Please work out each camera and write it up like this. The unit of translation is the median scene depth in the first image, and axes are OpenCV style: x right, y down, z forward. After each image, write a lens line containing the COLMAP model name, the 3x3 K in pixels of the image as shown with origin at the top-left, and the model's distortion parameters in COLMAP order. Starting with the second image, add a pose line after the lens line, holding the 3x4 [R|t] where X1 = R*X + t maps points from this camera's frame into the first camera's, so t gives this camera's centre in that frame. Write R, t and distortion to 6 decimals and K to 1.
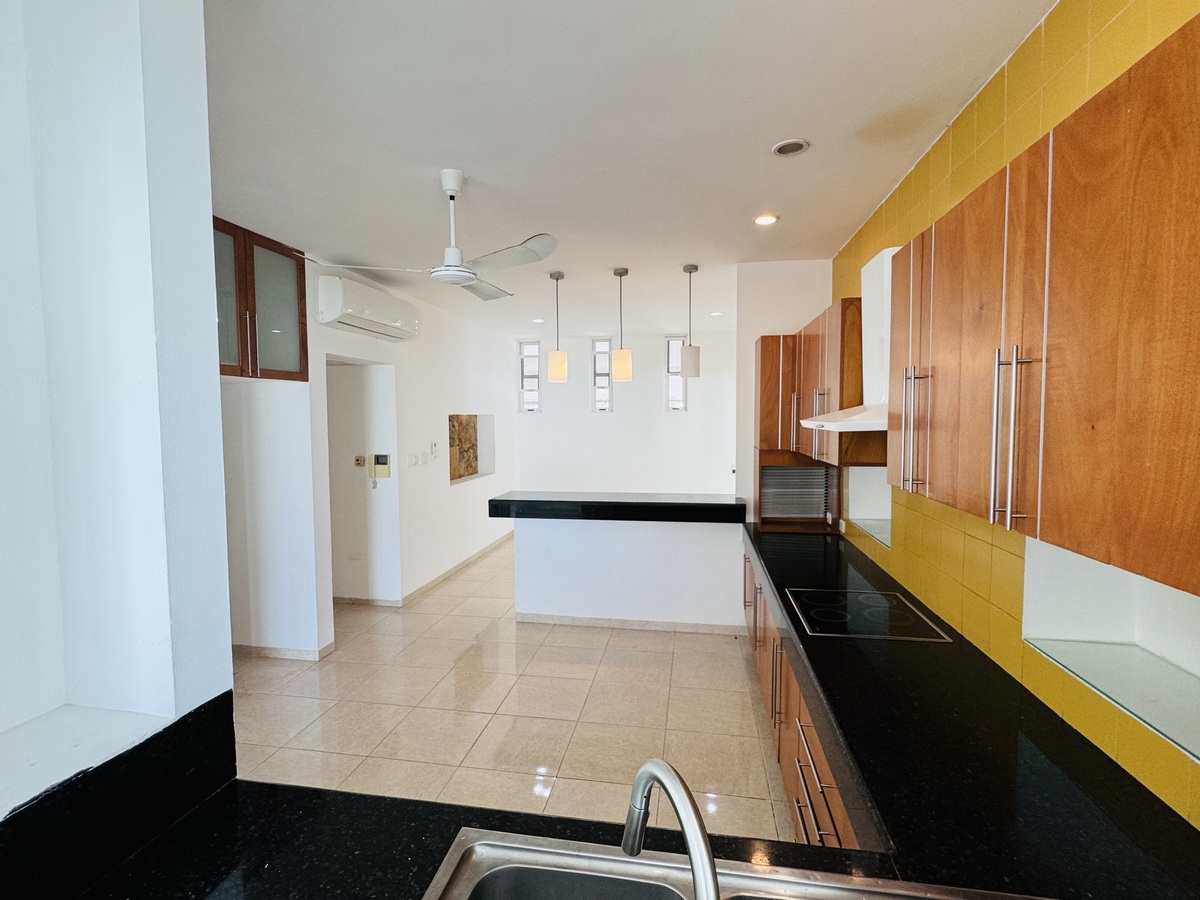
lens RADIAL K [[559.9, 0, 601.2], [0, 559.9, 449.7], [0, 0, 1]] dist [0.000201, -0.000017]
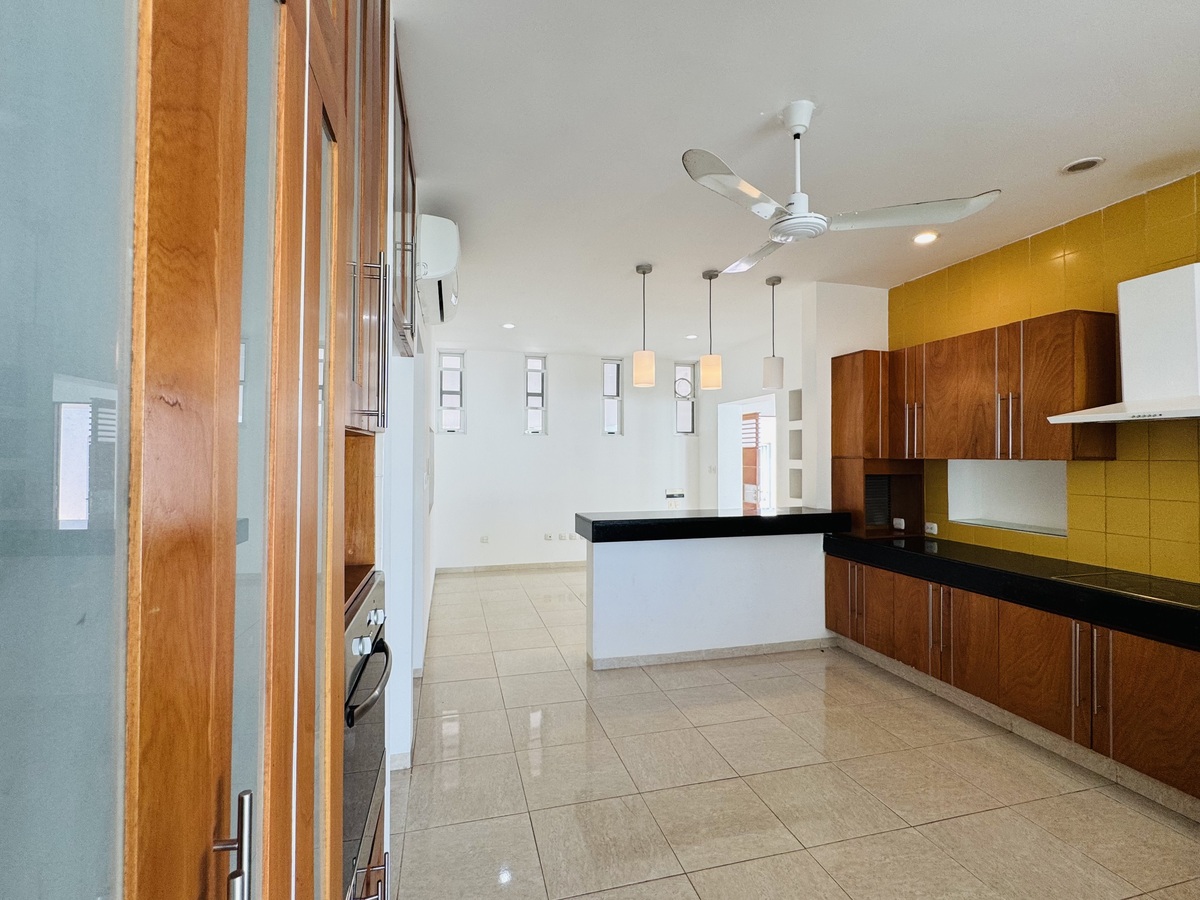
lens RADIAL K [[559.9, 0, 600.4], [0, 559.9, 449.0], [0, 0, 1]] dist [0.000201, -0.000017]
pose [[0.907065, 0.012309, 0.420811, -0.507819], [0.019447, 0.997280, -0.071089, 0.040812], [-0.420542, 0.072666, 0.904358, 0.231027]]
